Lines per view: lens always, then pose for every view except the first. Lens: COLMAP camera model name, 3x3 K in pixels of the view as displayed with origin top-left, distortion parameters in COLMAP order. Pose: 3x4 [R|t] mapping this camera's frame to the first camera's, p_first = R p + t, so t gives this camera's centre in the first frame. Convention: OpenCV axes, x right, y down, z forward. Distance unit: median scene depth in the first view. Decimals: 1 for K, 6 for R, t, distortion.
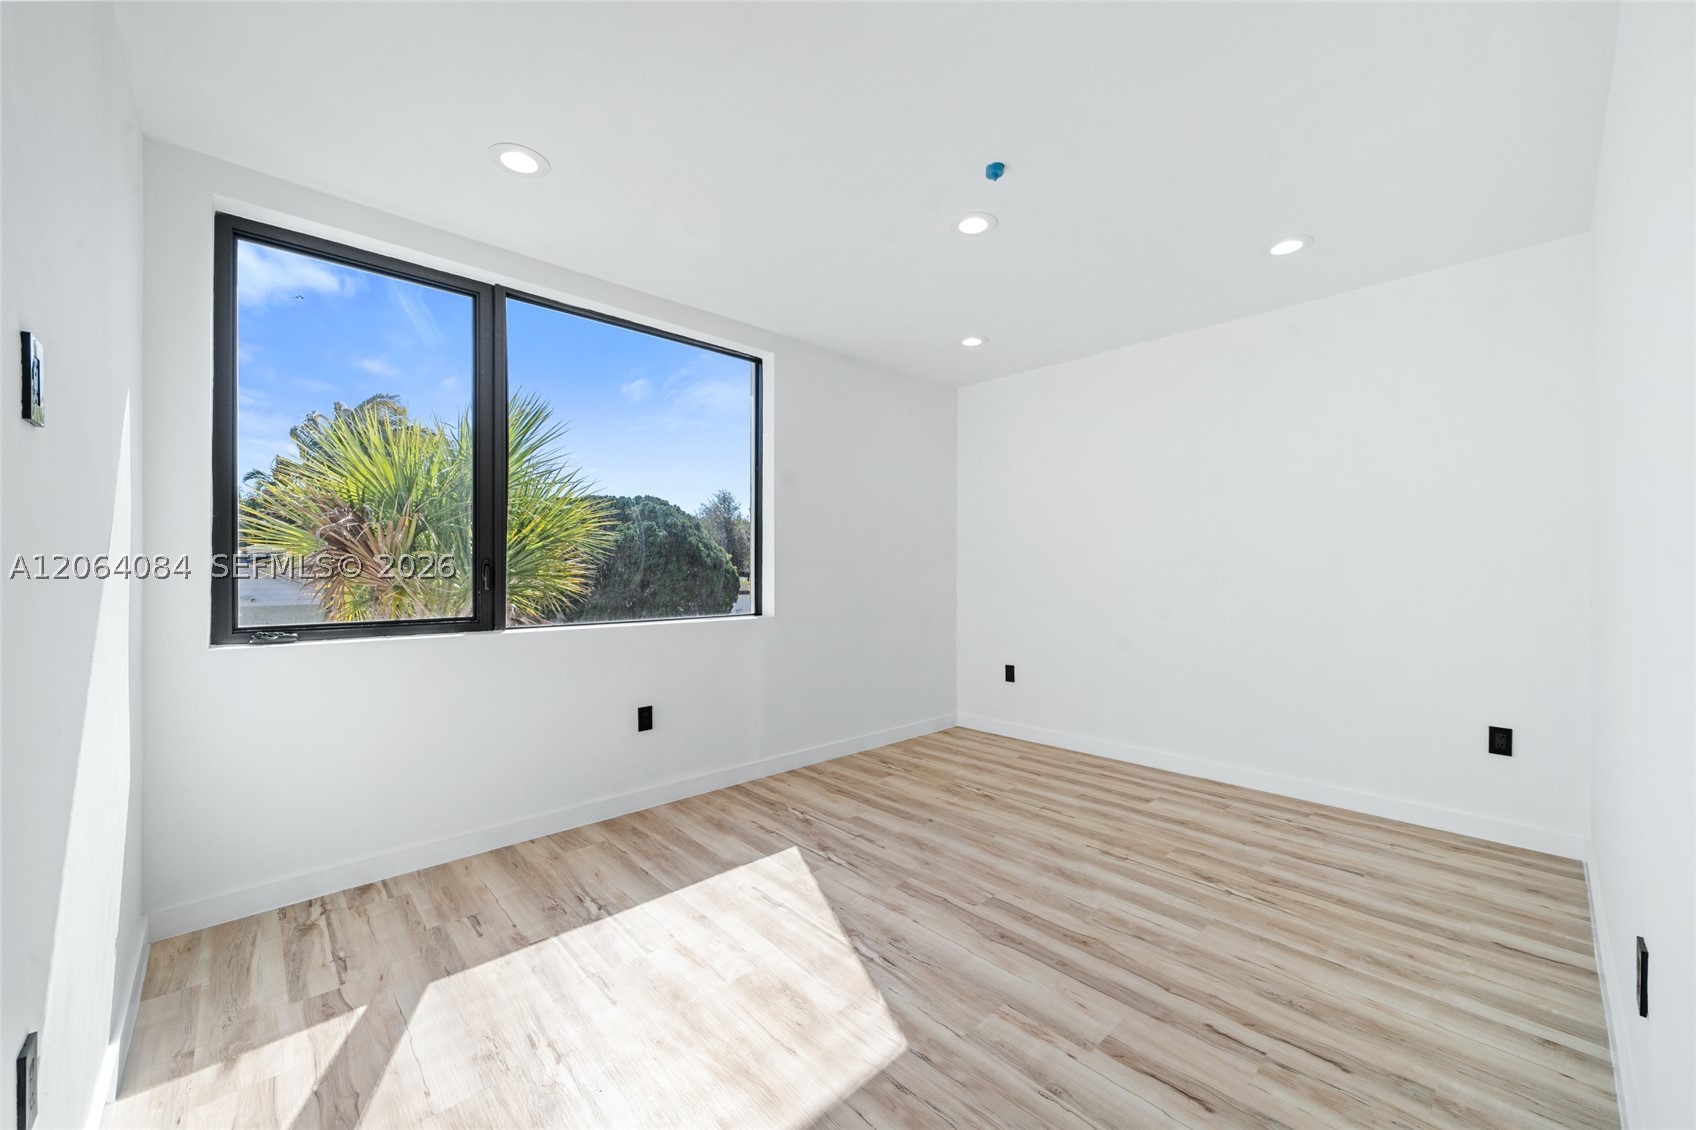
lens RADIAL K [[628.4, 0, 843.8], [0, 628.4, 576.5], [0, 0, 1]] dist [0.000462, 0.000124]
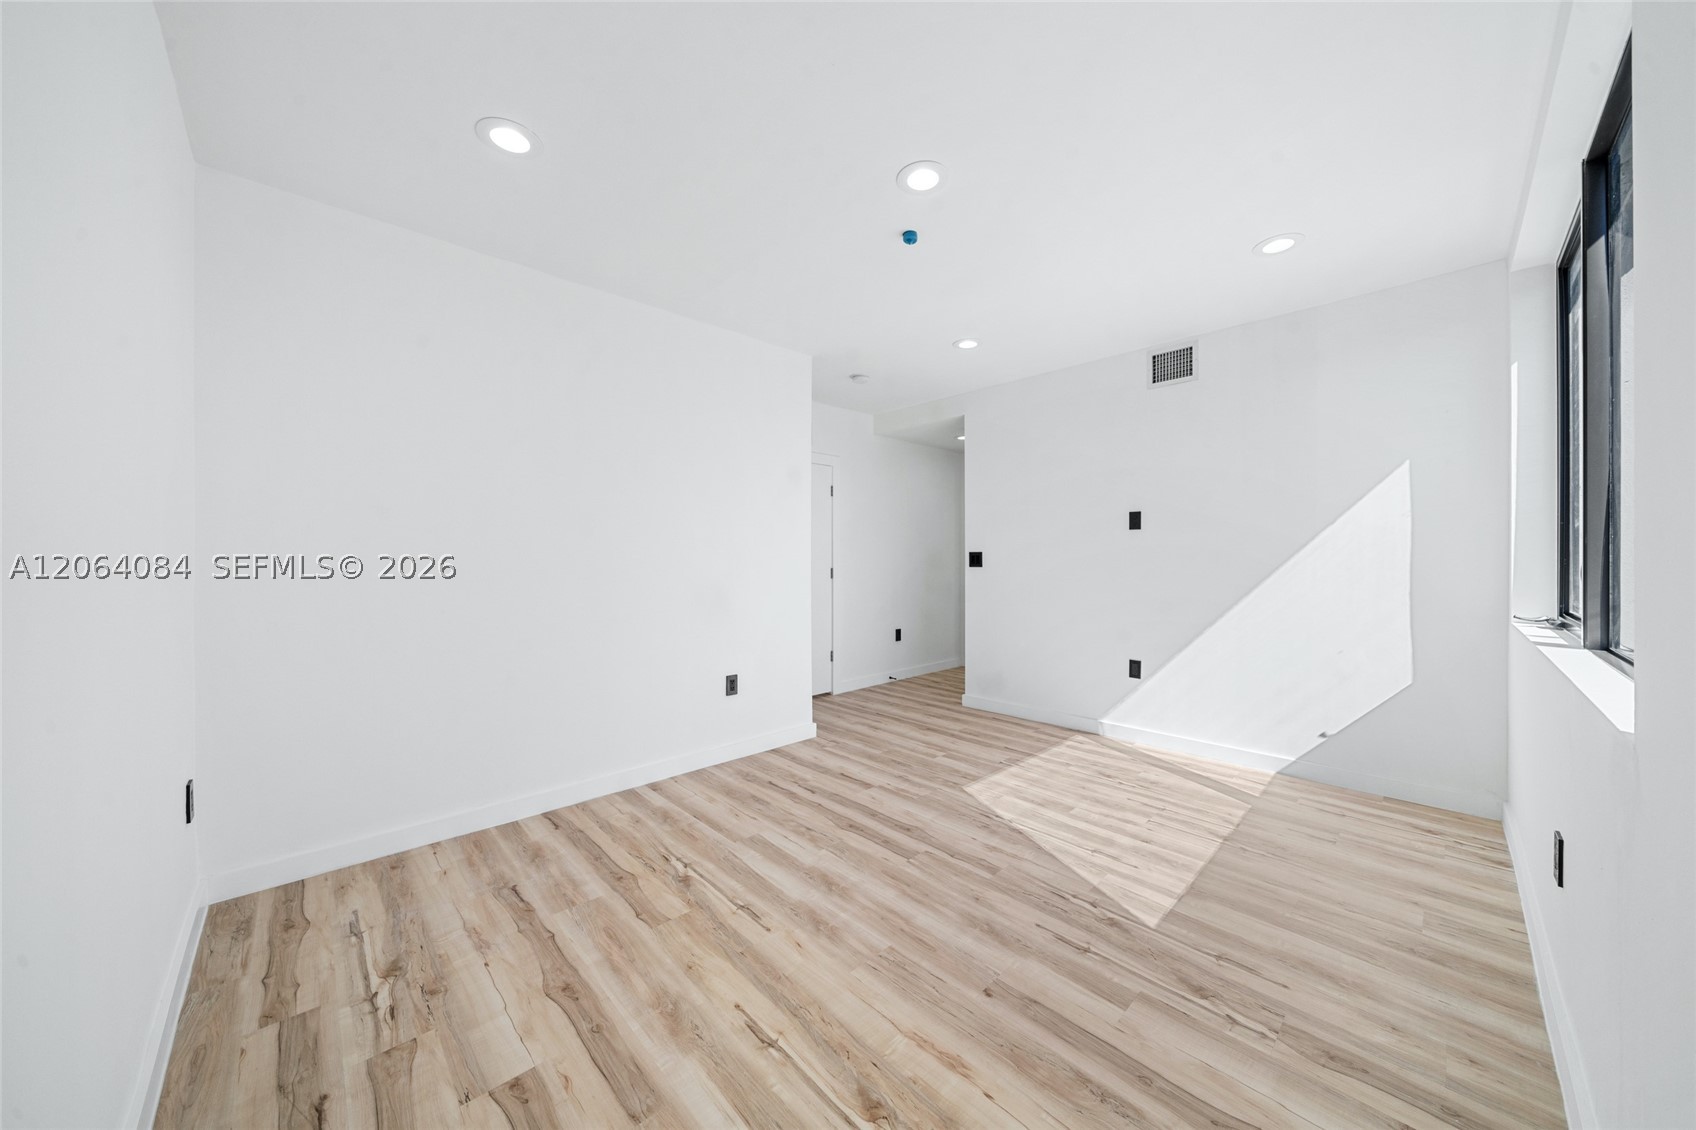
lens RADIAL K [[574.7, 0, 855.6], [0, 574.7, 563.4], [0, 0, 1]] dist [-0.002349, 0.000097]
pose [[-0.999422, 0.001055, -0.033970, 0.348119], [0.000392, 0.999810, 0.019512, -0.025047], [0.033984, 0.019488, -0.999232, 1.901852]]
